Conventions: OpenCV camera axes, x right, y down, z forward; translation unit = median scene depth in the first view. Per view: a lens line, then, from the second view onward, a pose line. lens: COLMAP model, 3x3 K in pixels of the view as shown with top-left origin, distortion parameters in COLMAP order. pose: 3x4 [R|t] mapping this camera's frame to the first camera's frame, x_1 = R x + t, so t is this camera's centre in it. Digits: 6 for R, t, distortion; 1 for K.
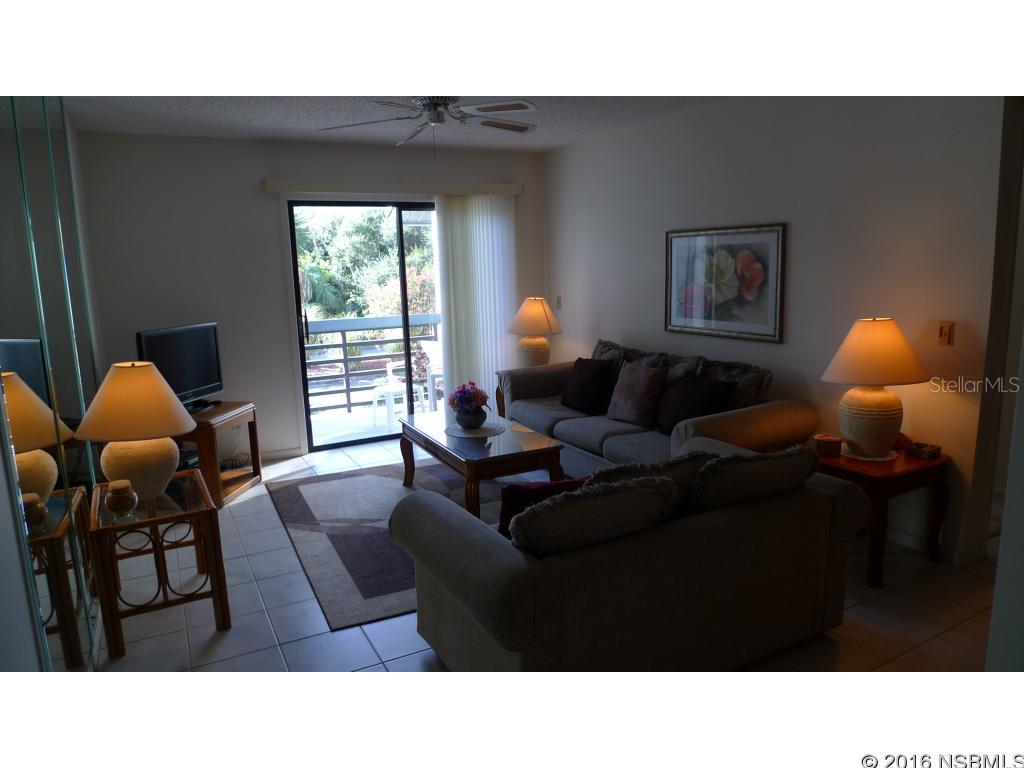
lens RADIAL K [[672.8, 0, 512.0], [0, 672.8, 384.0], [0, 0, 1]] dist [-0.037259, -0.003582]
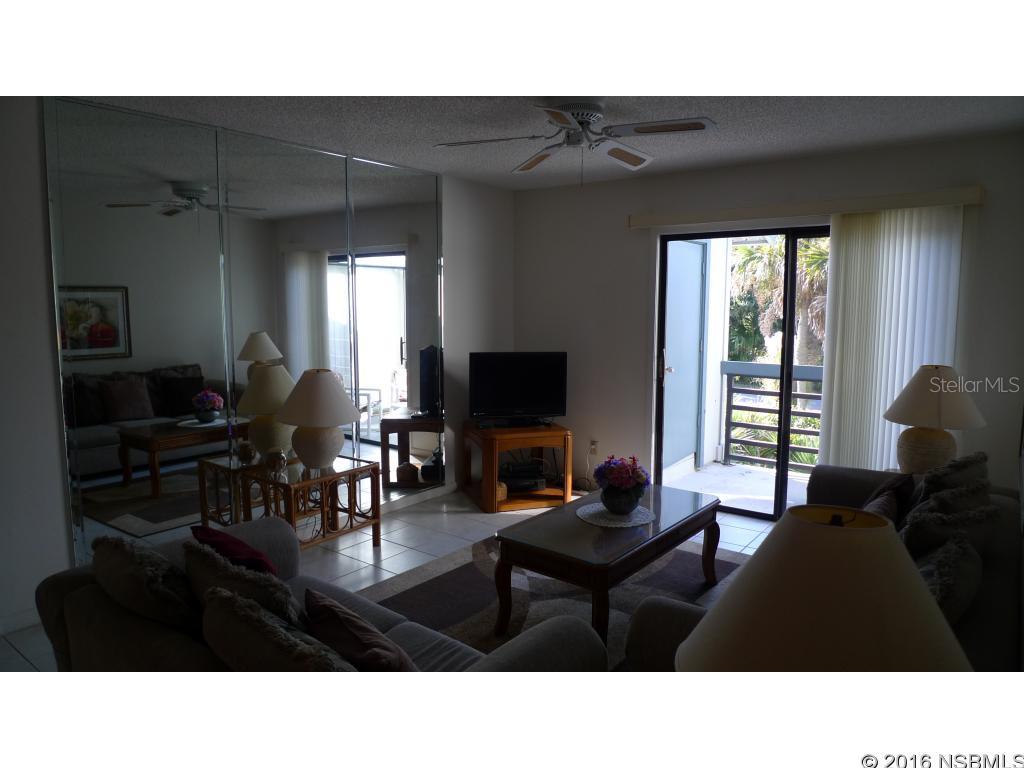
lens RADIAL K [[672.8, 0, 512.0], [0, 672.8, 384.0], [0, 0, 1]] dist [-0.037259, -0.003582]
pose [[0.408605, 0.136276, -0.902480, 0.461422], [-0.175738, 0.982035, 0.068722, -0.091206], [0.895633, 0.130520, 0.425213, 0.415397]]
